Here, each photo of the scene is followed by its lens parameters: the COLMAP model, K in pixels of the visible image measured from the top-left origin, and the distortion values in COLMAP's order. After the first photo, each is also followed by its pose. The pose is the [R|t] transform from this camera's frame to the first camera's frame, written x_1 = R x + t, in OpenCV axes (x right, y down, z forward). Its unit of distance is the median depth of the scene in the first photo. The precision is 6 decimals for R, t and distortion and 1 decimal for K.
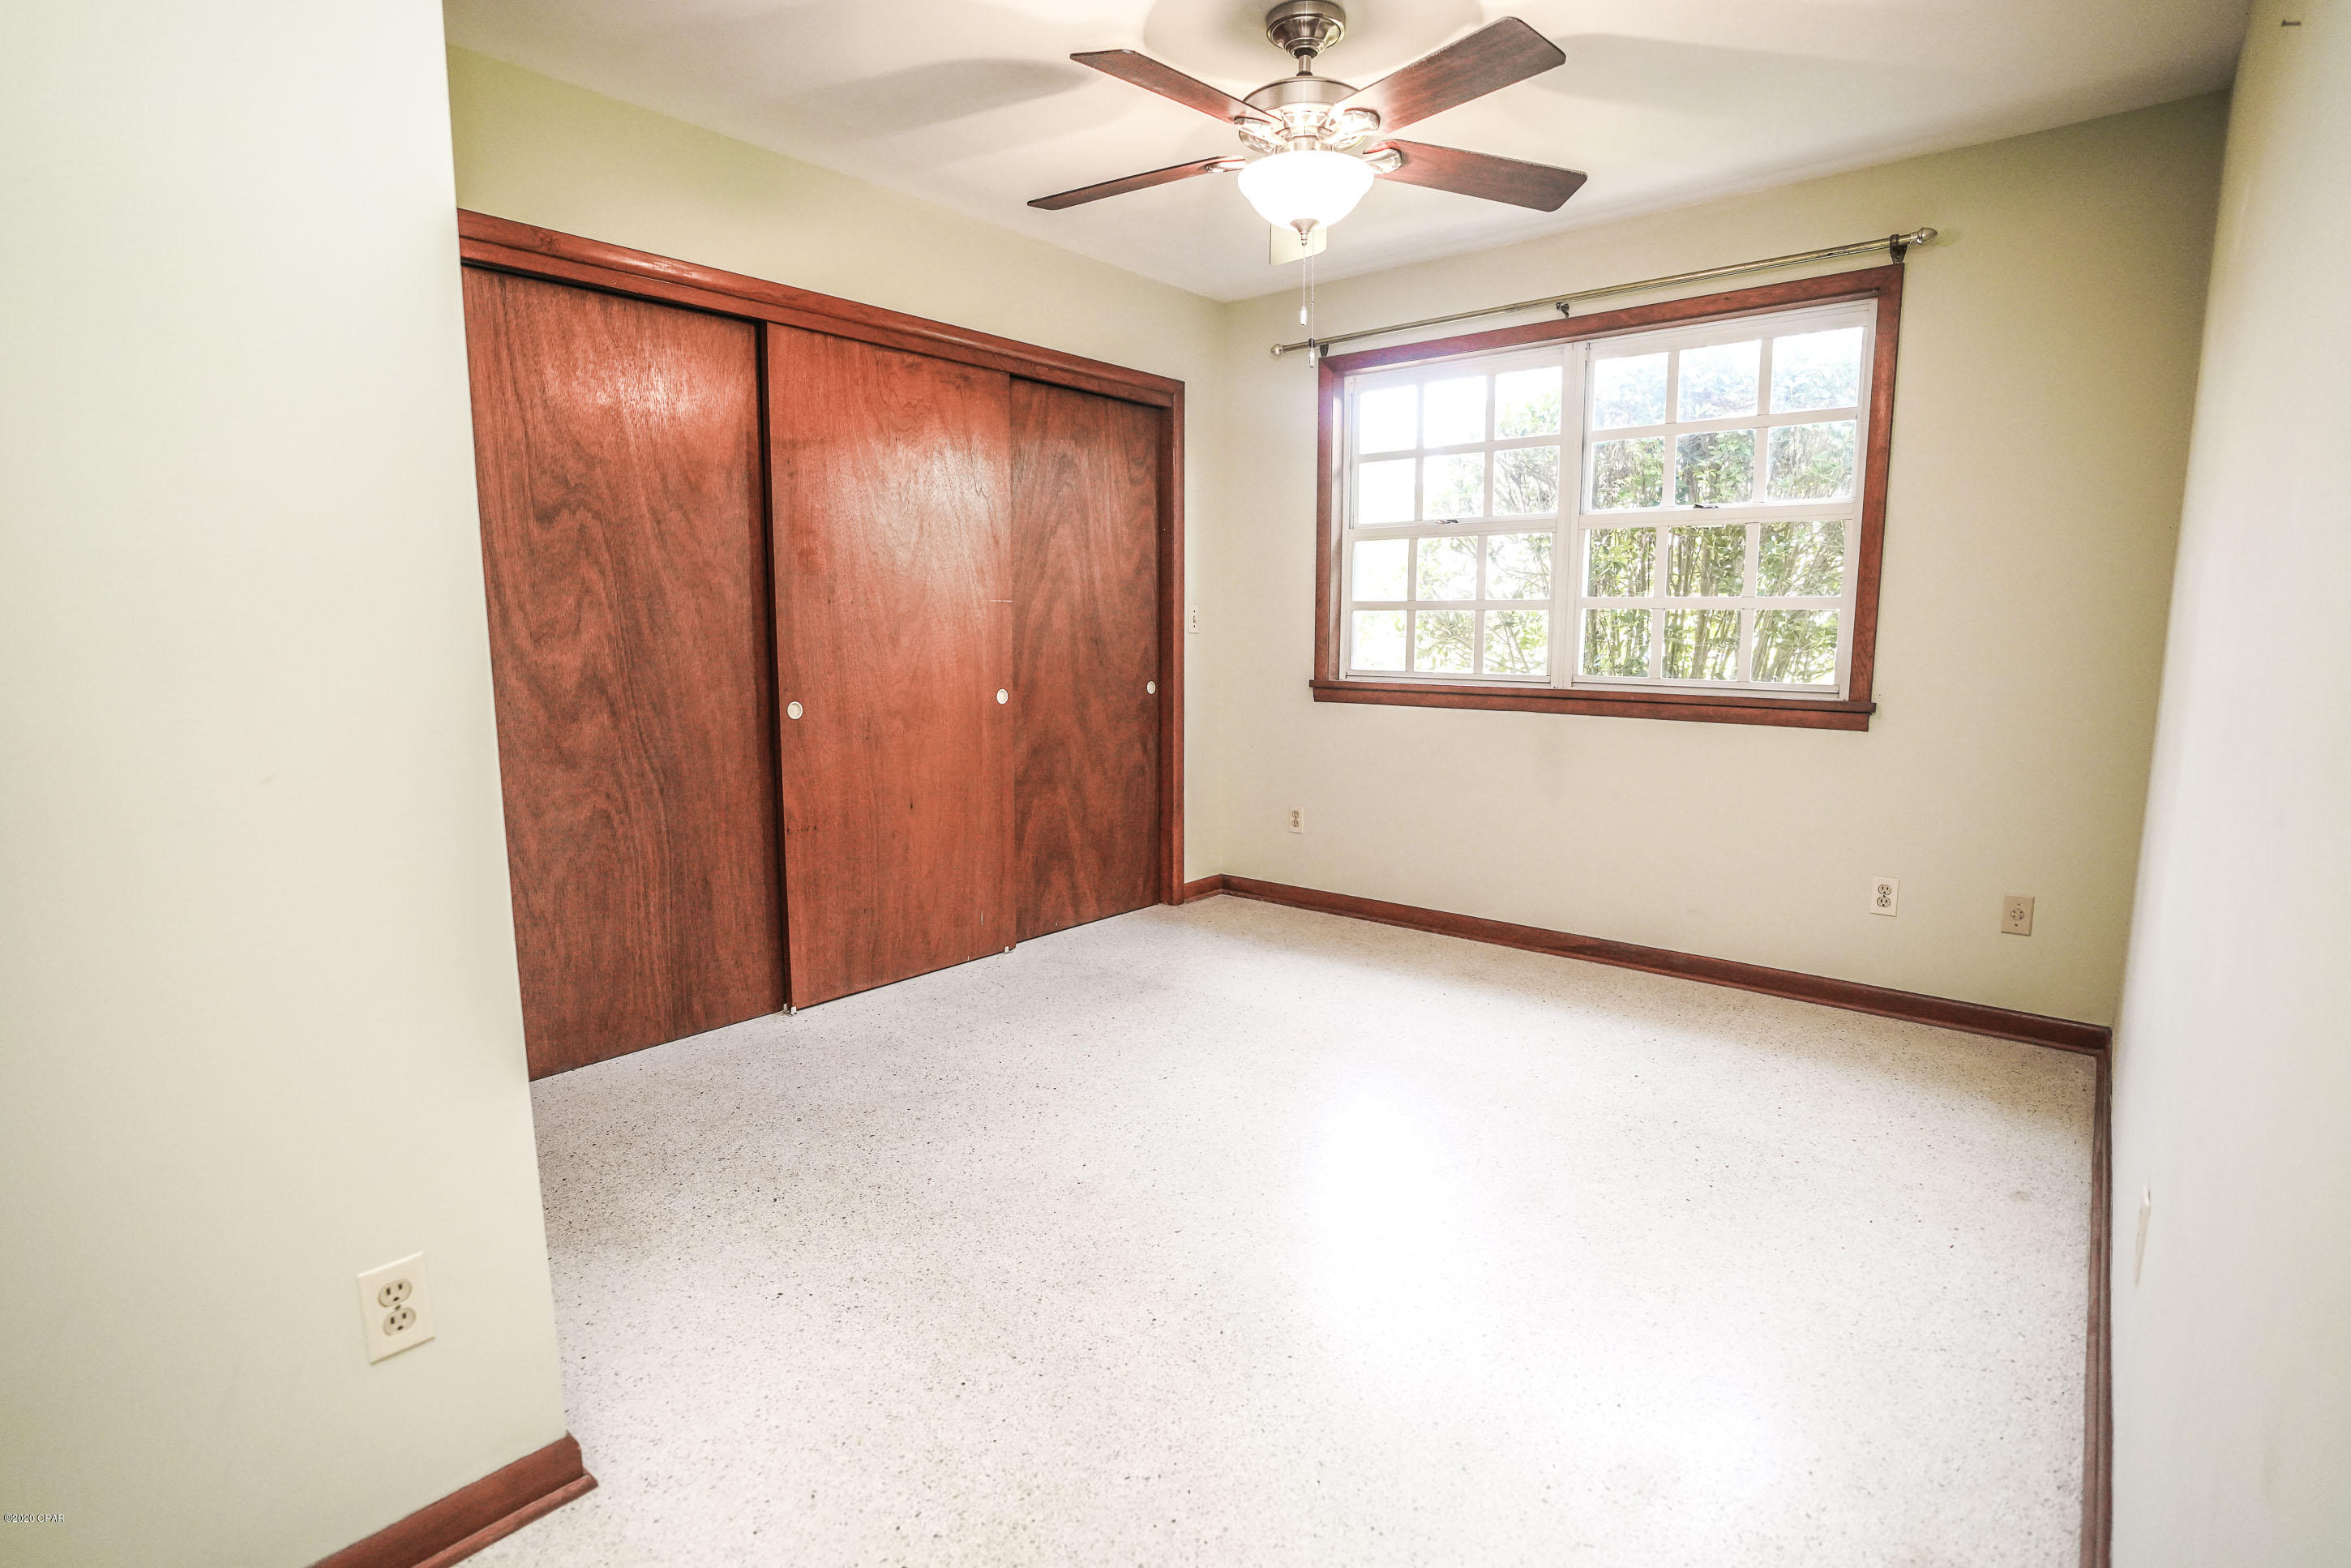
lens RADIAL K [[1141.6, 0, 1182.4], [0, 1141.6, 793.5], [0, 0, 1]] dist [-0.073063, 0.025351]
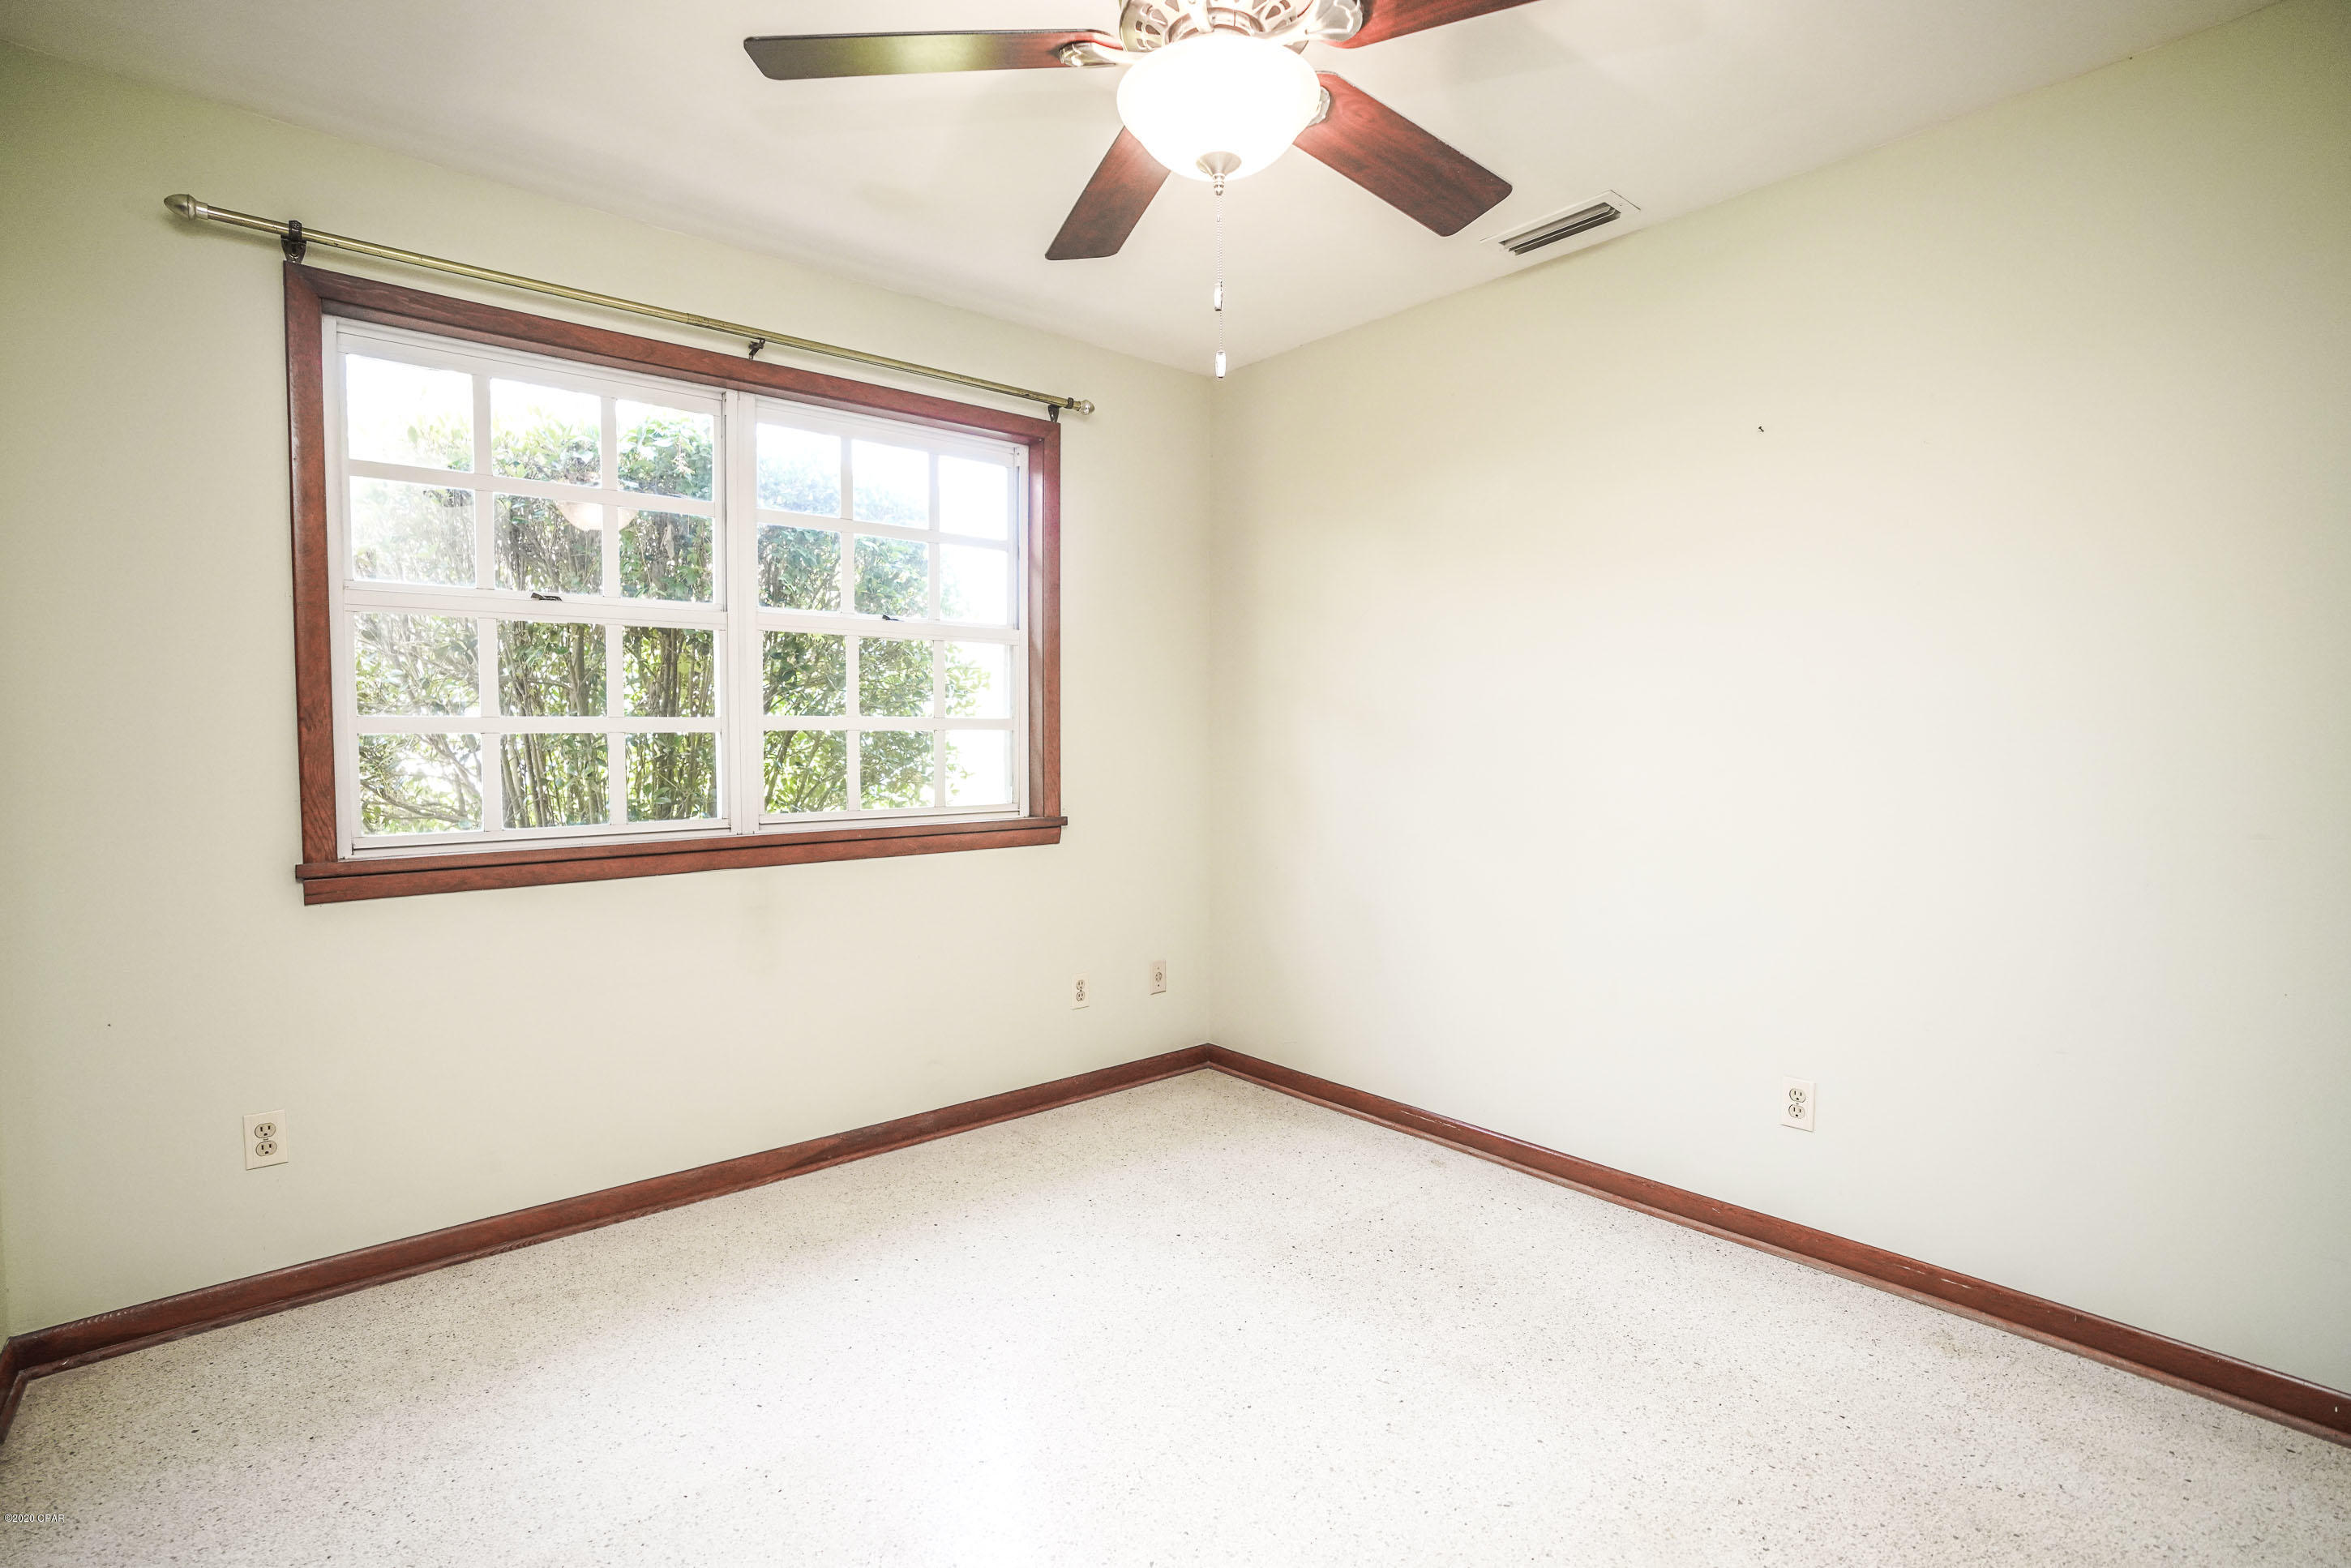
lens RADIAL K [[1106.2, 0, 1129.6], [0, 1106.2, 792.2], [0, 0, 1]] dist [-0.042023, 0.000160]
pose [[0.177032, -0.051030, 0.982881, -0.389014], [0.151164, 0.988215, 0.024080, -0.111076], [-0.972527, 0.144314, 0.182659, 0.676769]]
